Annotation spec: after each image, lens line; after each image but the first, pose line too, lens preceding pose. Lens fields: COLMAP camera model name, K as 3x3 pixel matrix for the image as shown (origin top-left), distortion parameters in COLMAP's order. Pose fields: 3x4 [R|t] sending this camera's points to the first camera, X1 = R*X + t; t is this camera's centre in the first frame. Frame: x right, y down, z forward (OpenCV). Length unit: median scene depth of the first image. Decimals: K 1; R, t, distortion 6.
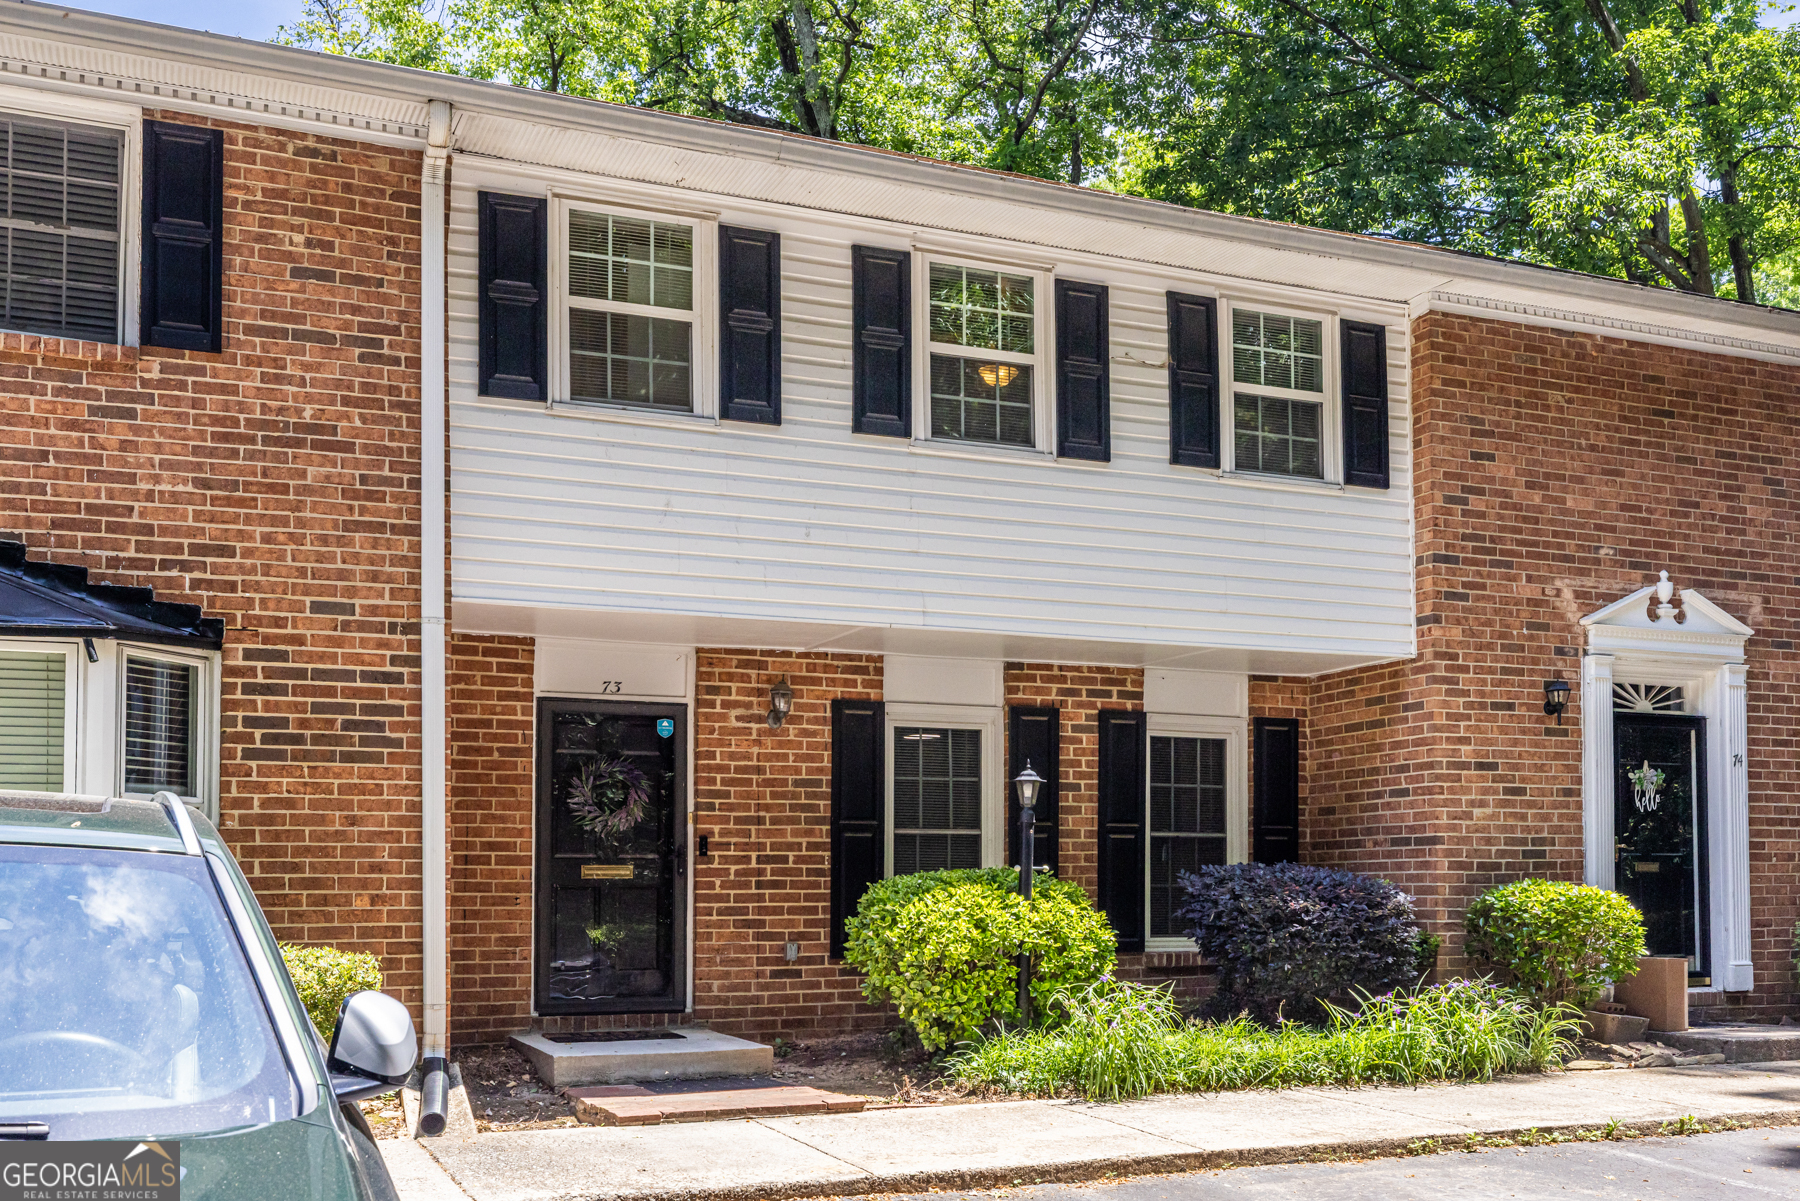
lens RADIAL K [[2155.2, 0, 900.1], [0, 2155.2, 796.8], [0, 0, 1]] dist [0.002984, 0.007893]
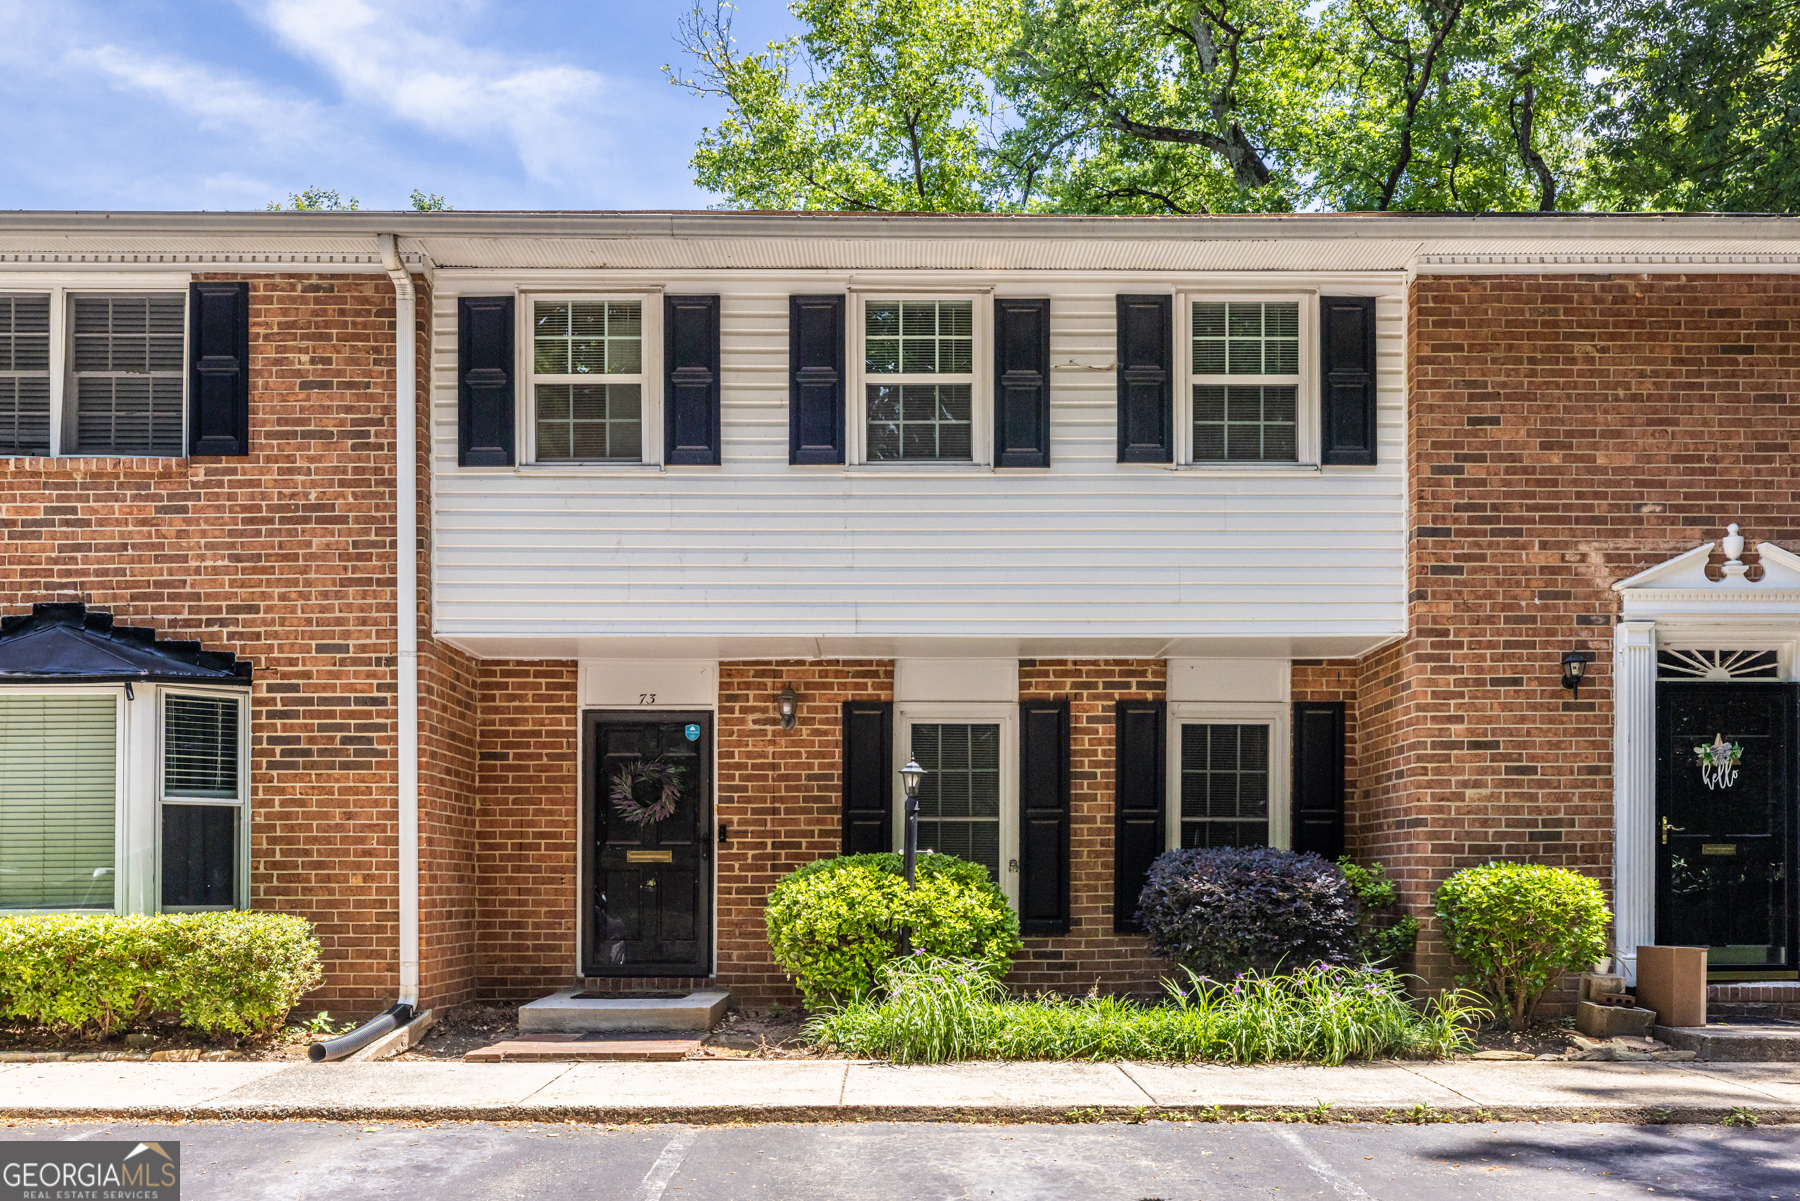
lens RADIAL K [[2135.2, 0, 898.4], [0, 2135.2, 863.2], [0, 0, 1]] dist [0.006569, -0.004589]
pose [[0.881641, -0.000749, -0.471920, 0.522900], [0.017273, 0.999380, 0.030683, 0.005011], [0.471604, -0.035203, 0.881107, 0.037432]]
